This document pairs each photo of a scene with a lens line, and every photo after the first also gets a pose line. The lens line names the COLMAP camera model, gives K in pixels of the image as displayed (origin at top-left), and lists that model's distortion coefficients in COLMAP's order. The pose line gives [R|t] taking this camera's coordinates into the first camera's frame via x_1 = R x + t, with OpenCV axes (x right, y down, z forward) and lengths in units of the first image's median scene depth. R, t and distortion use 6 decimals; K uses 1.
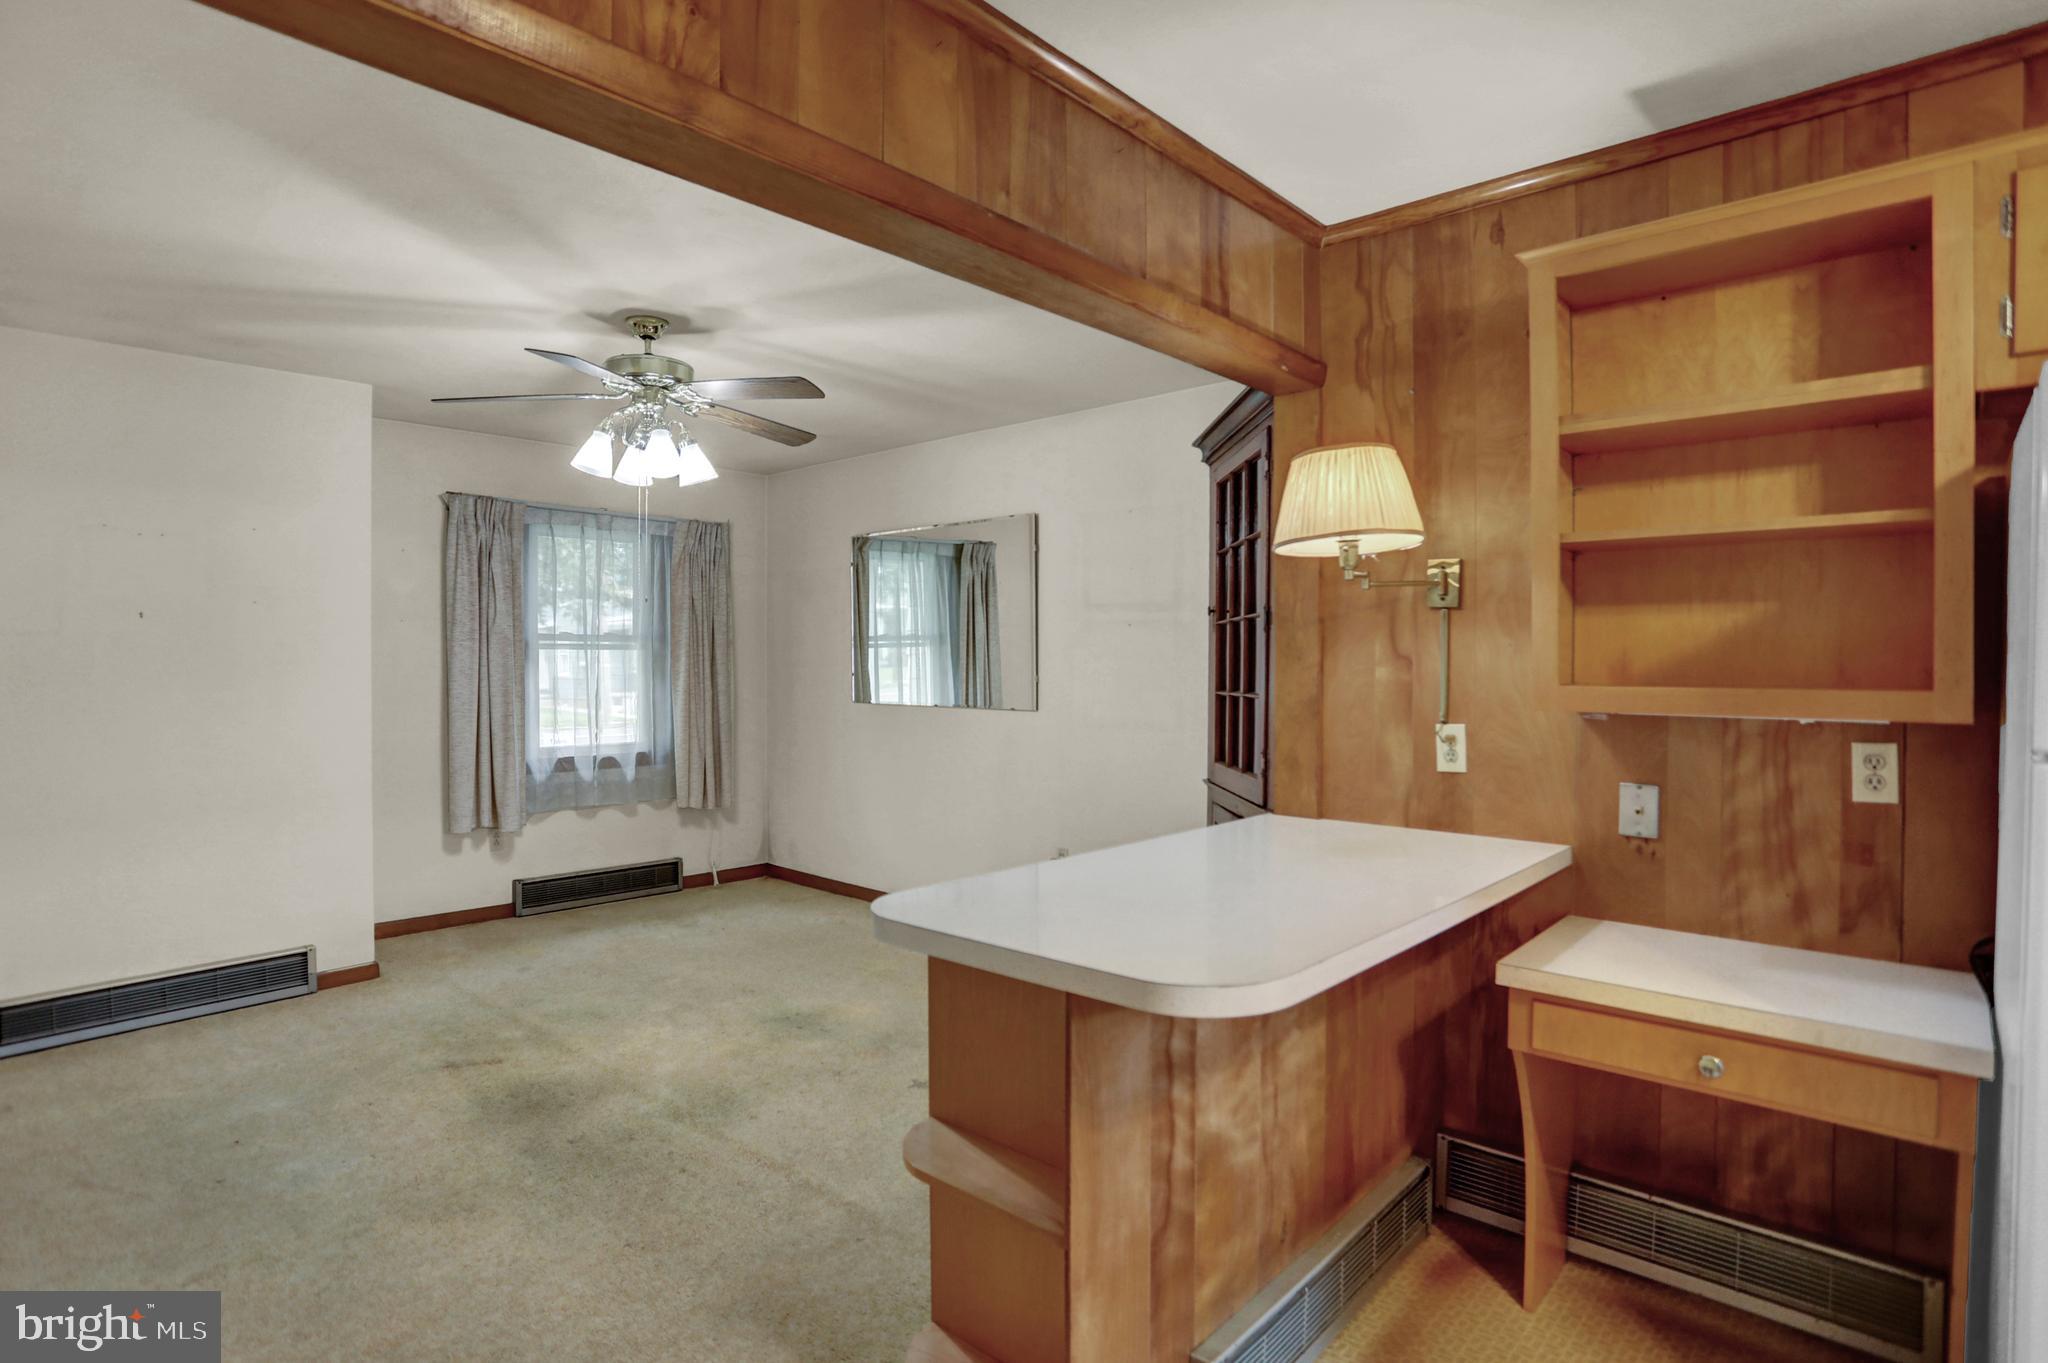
lens RADIAL K [[1029.4, 0, 1019.2], [0, 1029.4, 671.6], [0, 0, 1]] dist [-0.055011, 0.023770]
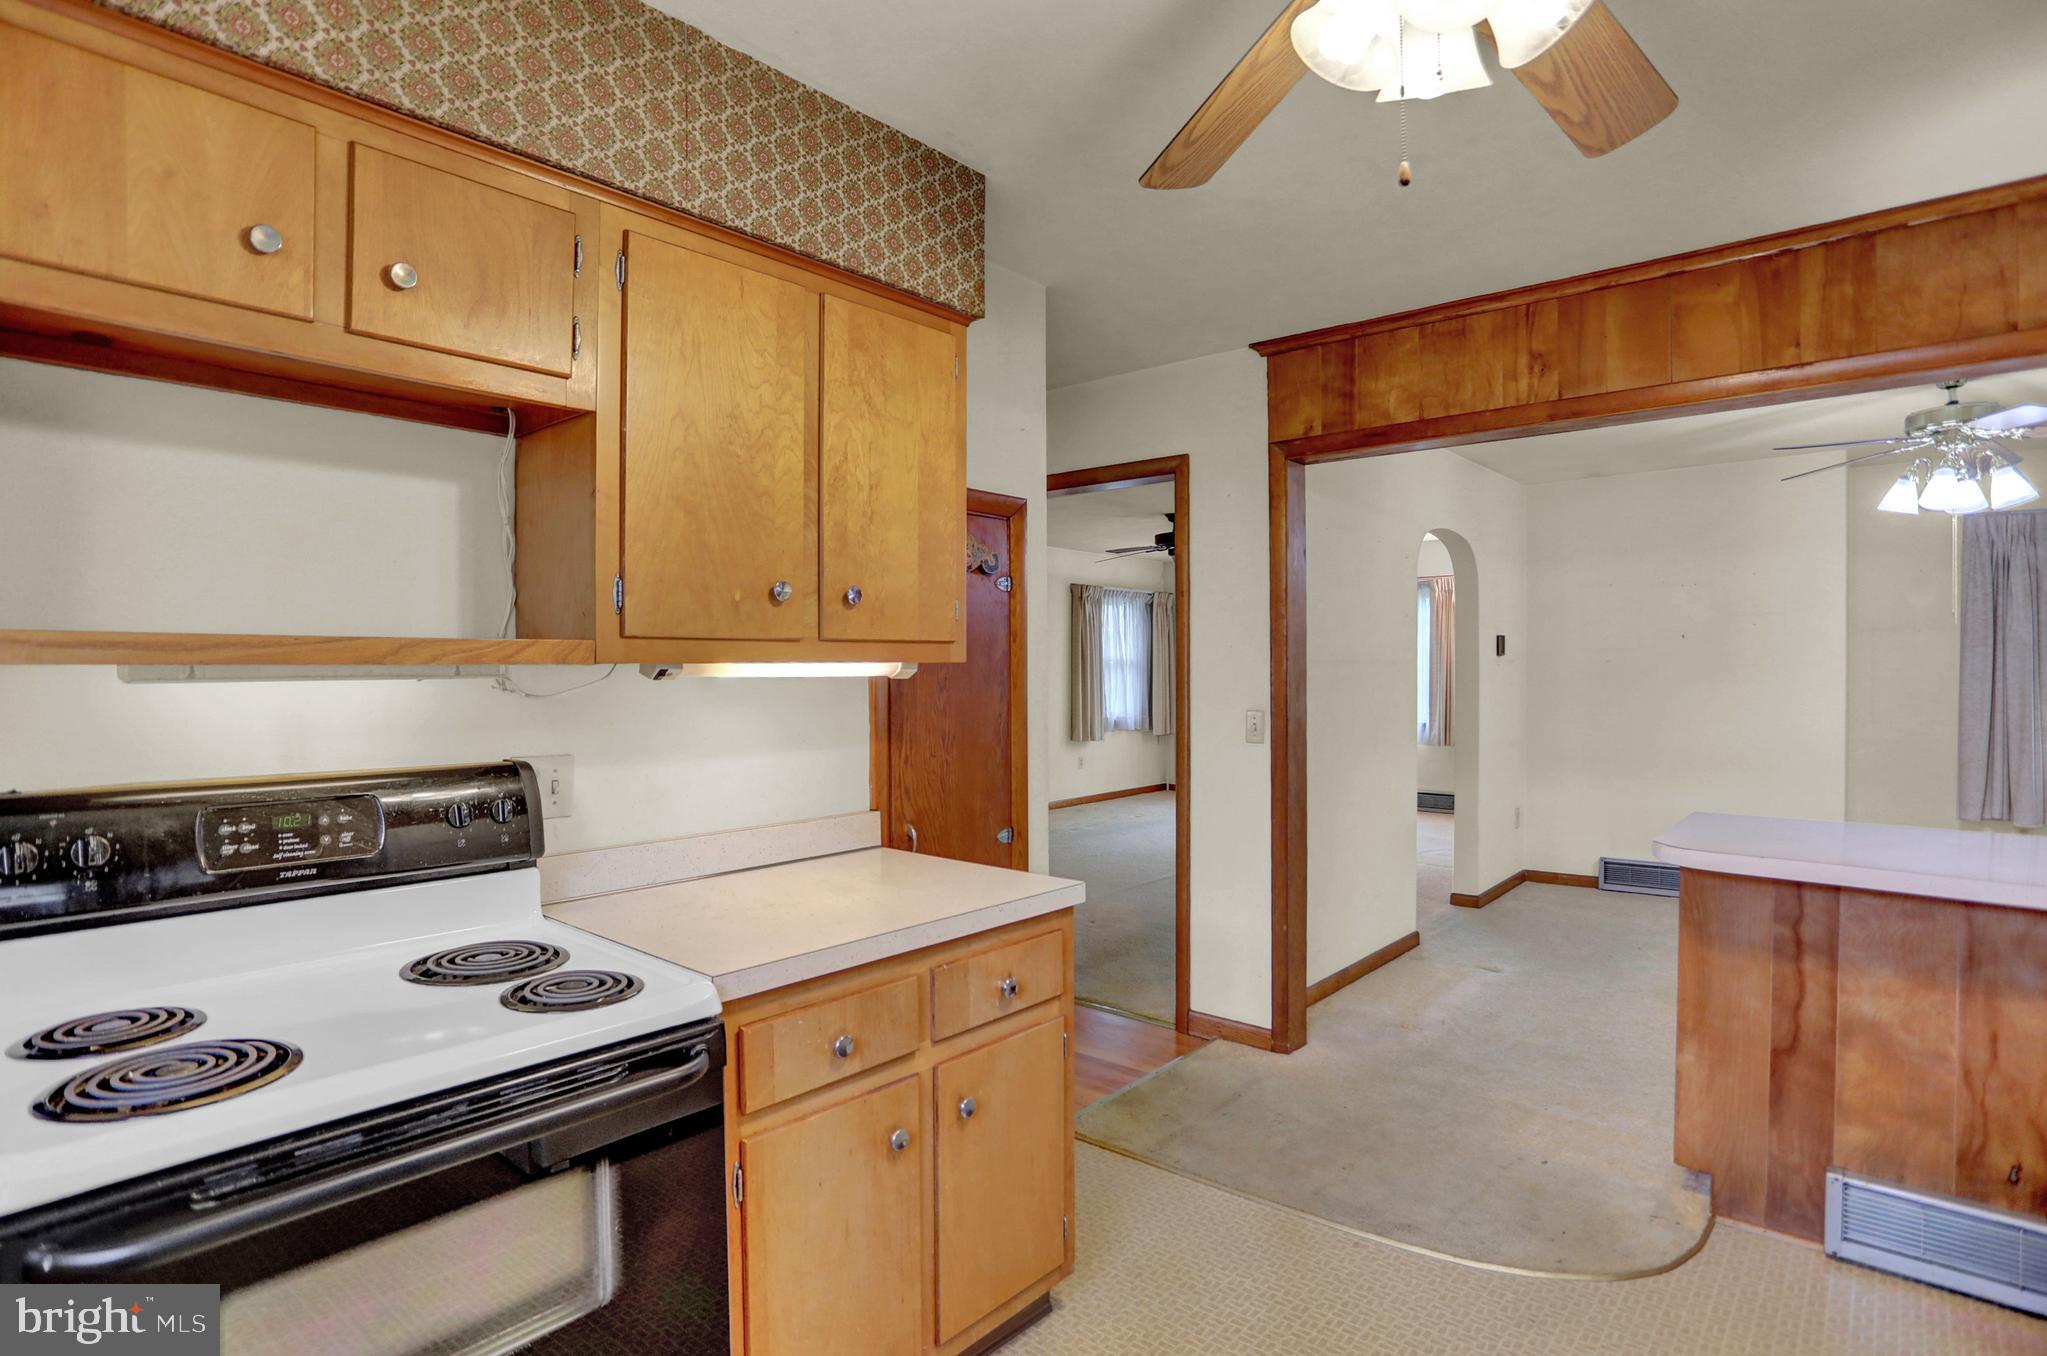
lens RADIAL K [[1028.9, 0, 1012.8], [0, 1028.9, 677.2], [0, 0, 1]] dist [-0.055011, 0.023770]
pose [[-0.013110, 0.016003, -0.999786, 0.556693], [-0.015184, 0.999753, 0.016201, 0.000951], [0.999799, 0.015393, -0.012864, -0.039390]]
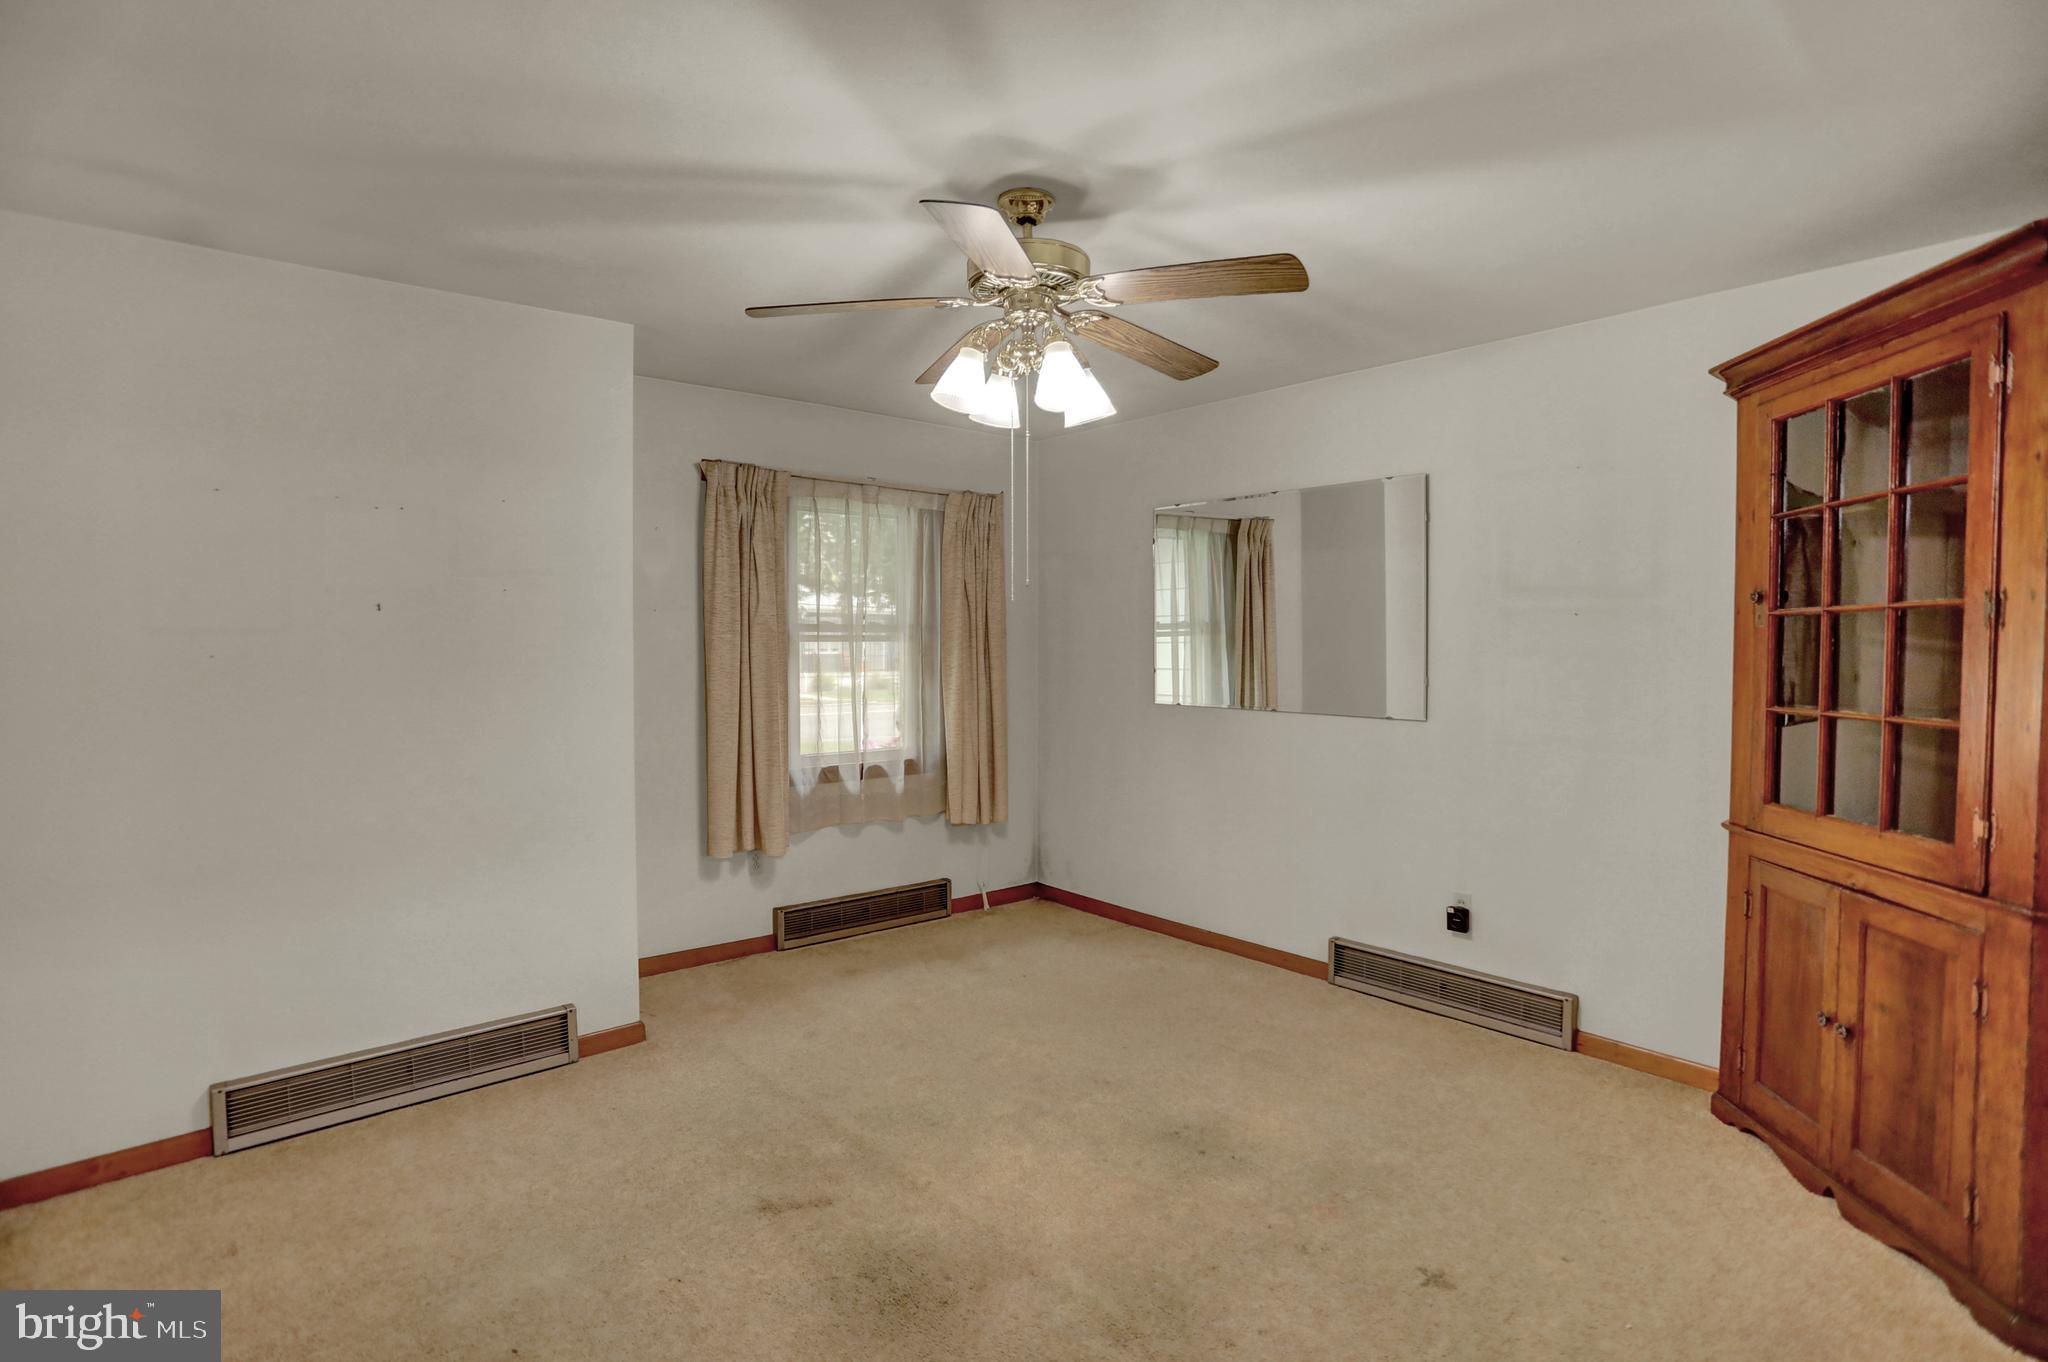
lens RADIAL K [[1029.4, 0, 1080.6], [0, 1029.4, 680.3], [0, 0, 1]] dist [-0.055011, 0.023770]
pose [[0.994041, 0.004674, -0.108910, -0.153734], [-0.001964, 0.999686, 0.024975, -0.012907], [0.108992, -0.024612, 0.993738, 0.174178]]
